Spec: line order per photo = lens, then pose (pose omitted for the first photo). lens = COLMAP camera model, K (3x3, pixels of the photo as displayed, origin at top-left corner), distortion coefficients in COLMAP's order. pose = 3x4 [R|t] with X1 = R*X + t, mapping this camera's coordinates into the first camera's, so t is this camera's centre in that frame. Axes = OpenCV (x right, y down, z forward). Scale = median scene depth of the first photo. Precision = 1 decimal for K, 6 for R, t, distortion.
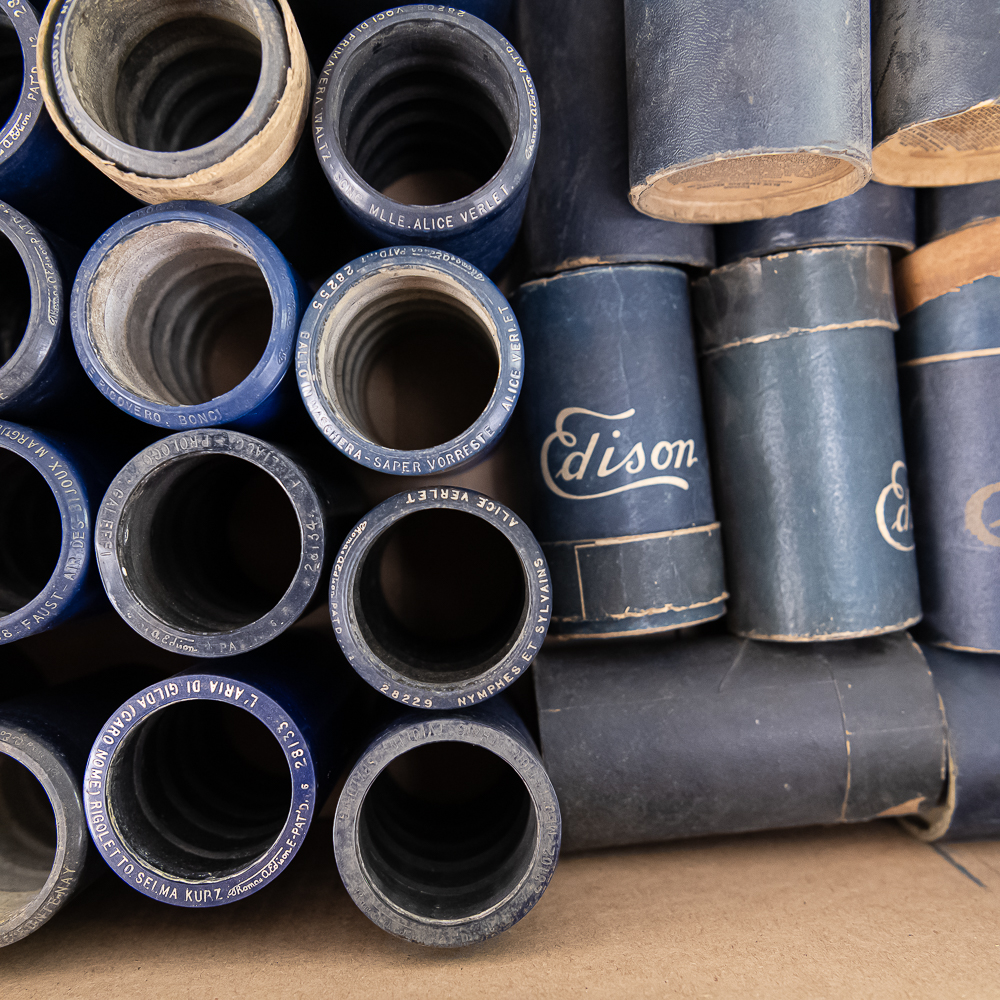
lens RADIAL K [[957.5, 0, 499.9], [0, 957.5, 505.2], [0, 0, 1]] dist [0.006913, 0.002499]
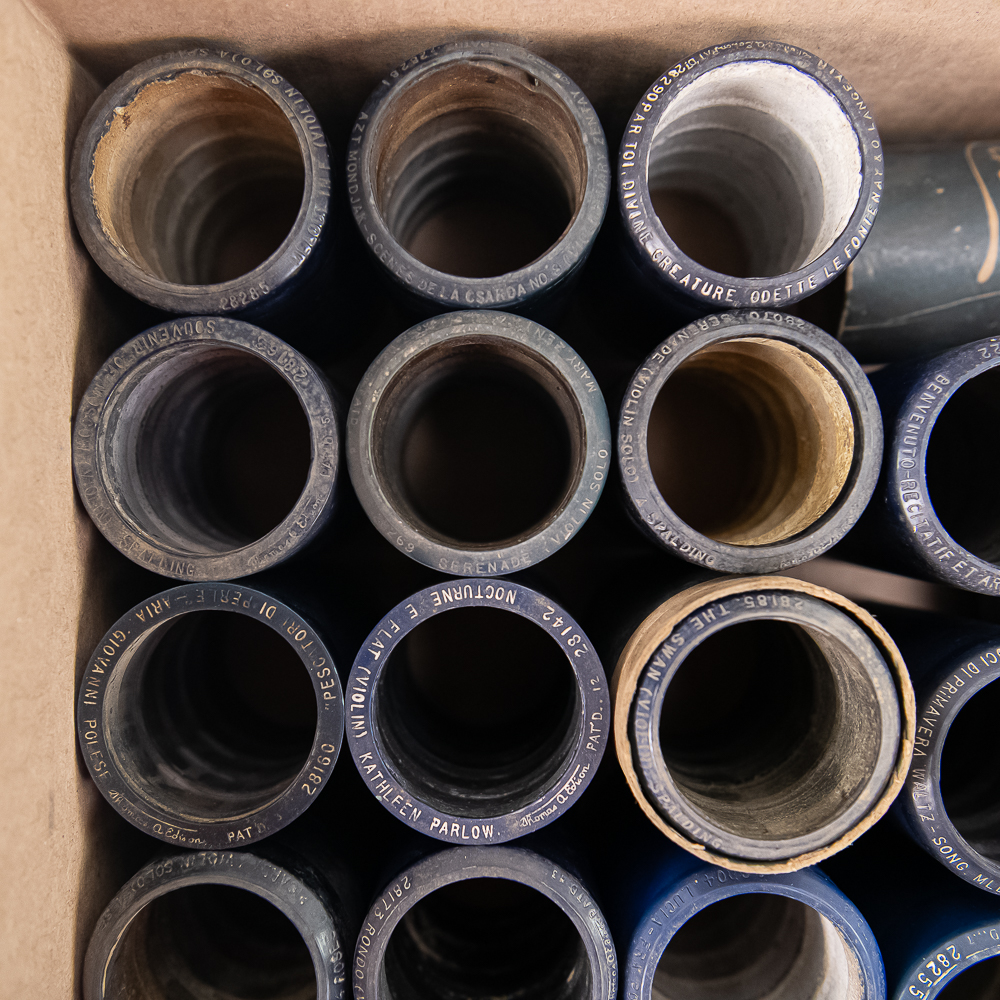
lens RADIAL K [[1099.4, 0, 500.9], [0, 1099.4, 505.4], [0, 0, 1]] dist [-0.003092, 0.018902]
pose [[0.999716, 0.014992, -0.018534, -0.543254], [-0.015506, 0.999490, -0.027926, -0.602642], [0.018106, 0.028205, 0.999438, -0.005303]]
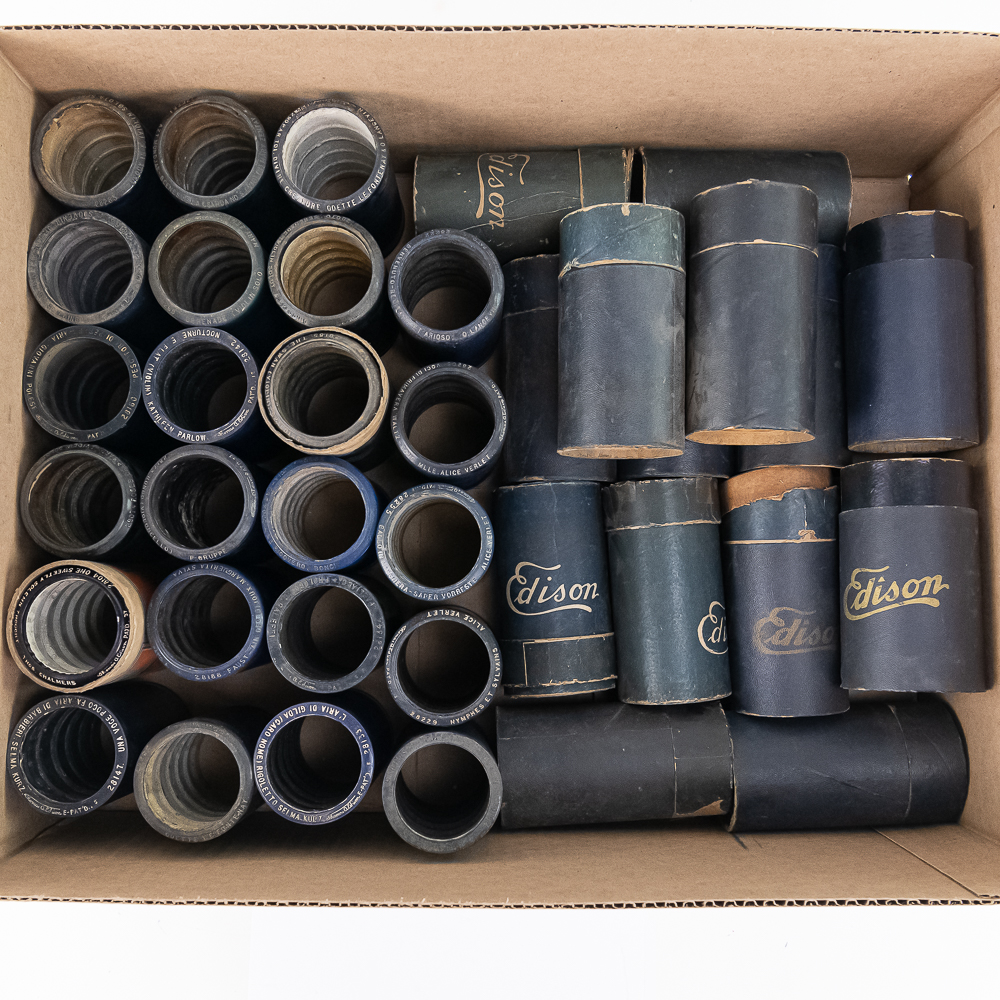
lens RADIAL K [[1114.9, 0, 500.0], [0, 1114.9, 500.0], [0, 0, 1]] dist [-0.001758, -0.004173]
pose [[0.998997, 0.043126, -0.012015, 0.060982], [-0.043945, 0.995887, -0.079236, -0.063660], [0.008548, 0.079685, 0.996783, -1.239864]]
